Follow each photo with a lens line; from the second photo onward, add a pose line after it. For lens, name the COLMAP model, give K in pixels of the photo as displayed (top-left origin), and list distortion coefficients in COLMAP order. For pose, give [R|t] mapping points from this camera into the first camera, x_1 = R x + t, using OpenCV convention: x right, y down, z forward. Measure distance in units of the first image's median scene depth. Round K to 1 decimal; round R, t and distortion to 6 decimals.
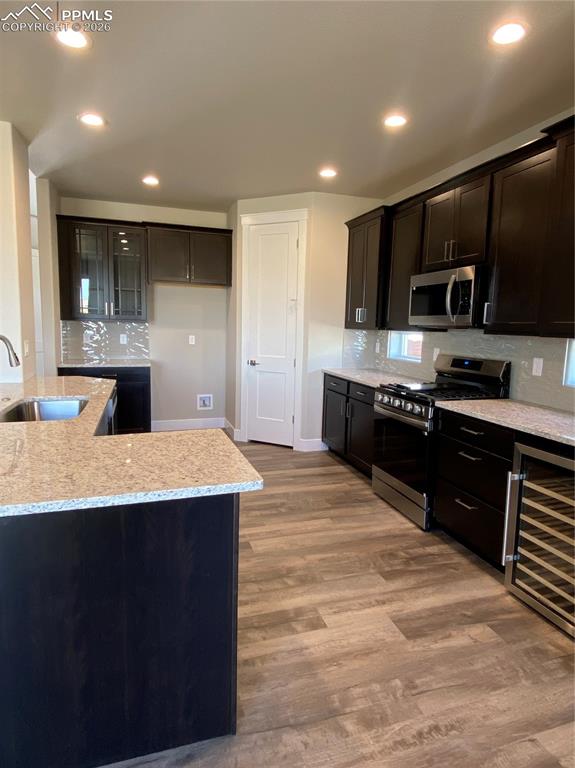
lens RADIAL K [[454.1, 0, 282.1], [0, 454.1, 381.4], [0, 0, 1]] dist [0.023687, -0.021703]
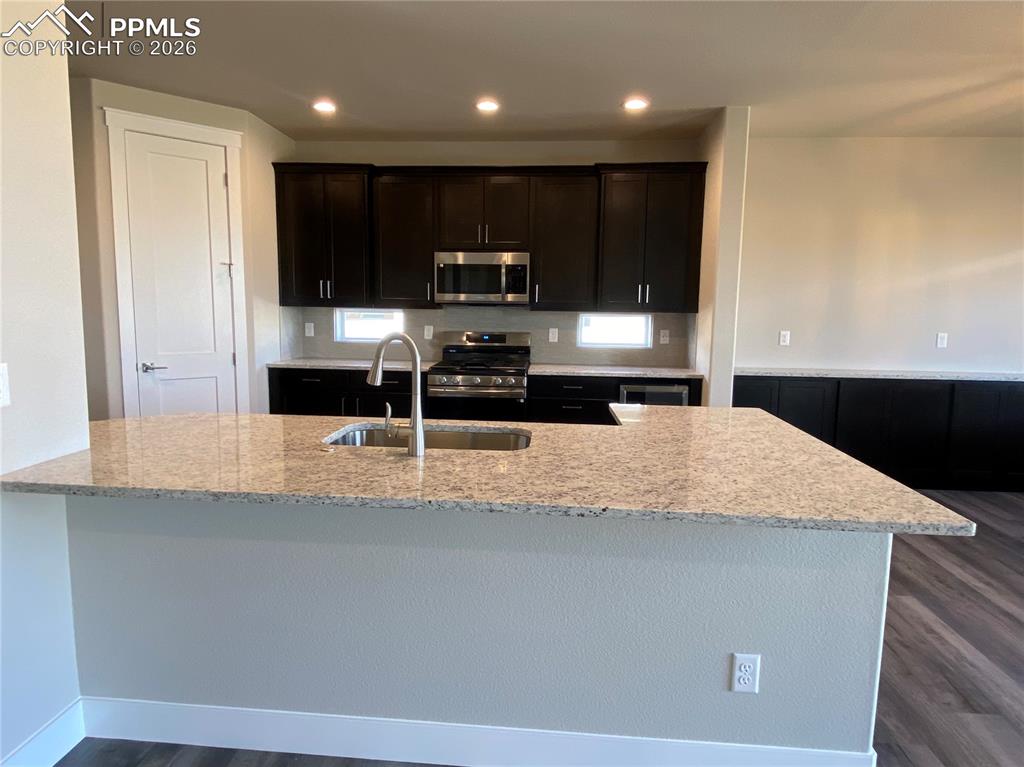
lens RADIAL K [[605.5, 0, 510.3], [0, 605.5, 381.6], [0, 0, 1]] dist [0.023687, -0.021703]
pose [[0.373480, -0.126747, 0.918938, -0.863724], [0.111184, 0.989597, 0.091305, -0.057650], [-0.920951, 0.068070, 0.383687, 0.373519]]
